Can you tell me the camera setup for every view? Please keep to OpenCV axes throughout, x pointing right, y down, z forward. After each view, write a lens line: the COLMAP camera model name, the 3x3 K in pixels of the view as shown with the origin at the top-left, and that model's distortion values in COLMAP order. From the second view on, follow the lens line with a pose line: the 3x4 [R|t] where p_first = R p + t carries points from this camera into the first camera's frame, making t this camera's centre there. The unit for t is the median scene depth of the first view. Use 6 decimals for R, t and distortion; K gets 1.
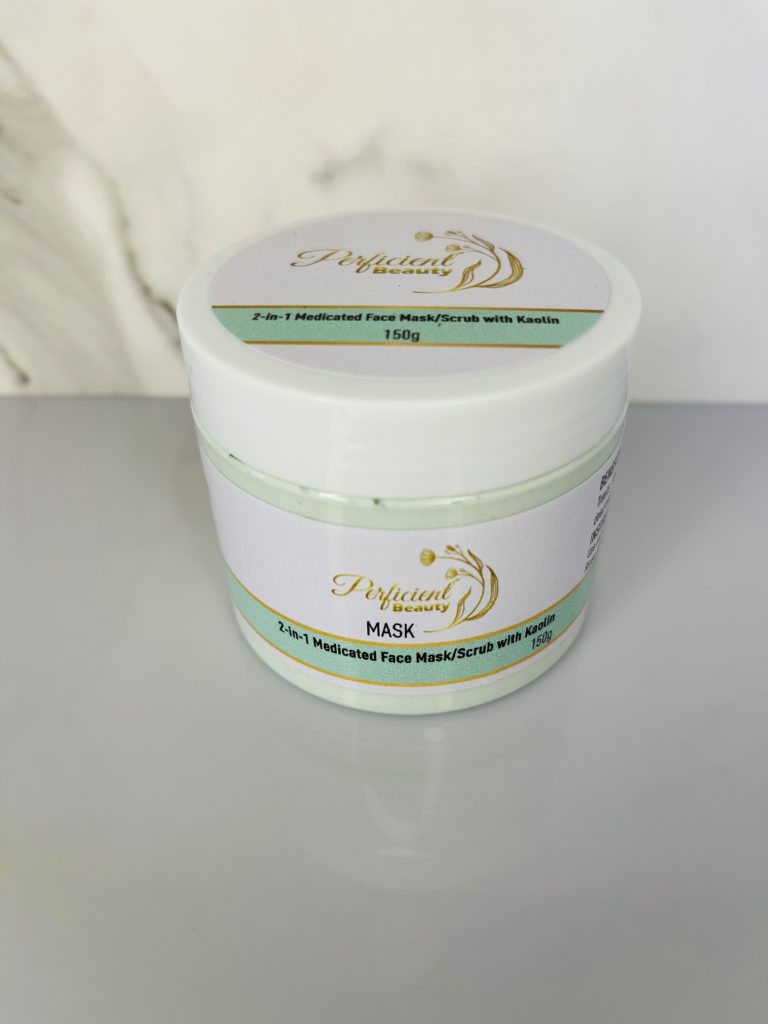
lens RADIAL K [[810.0, 0, 384.0], [0, 810.0, 512.0], [0, 0, 1]] dist [-0.005467, -0.003098]
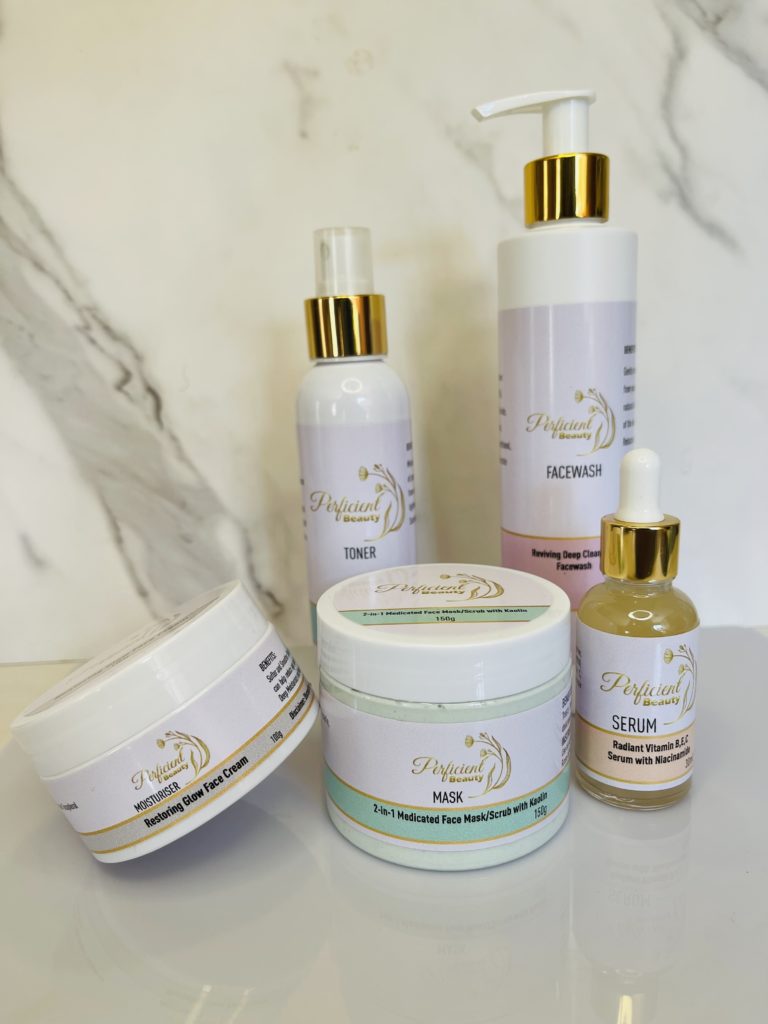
lens RADIAL K [[810.0, 0, 384.0], [0, 810.0, 512.0], [0, 0, 1]] dist [-0.005467, -0.003098]
pose [[0.998134, -0.020520, 0.057515, -0.203870], [0.044808, 0.886001, -0.461513, 0.385859], [-0.041488, 0.463229, 0.885267, -0.705588]]
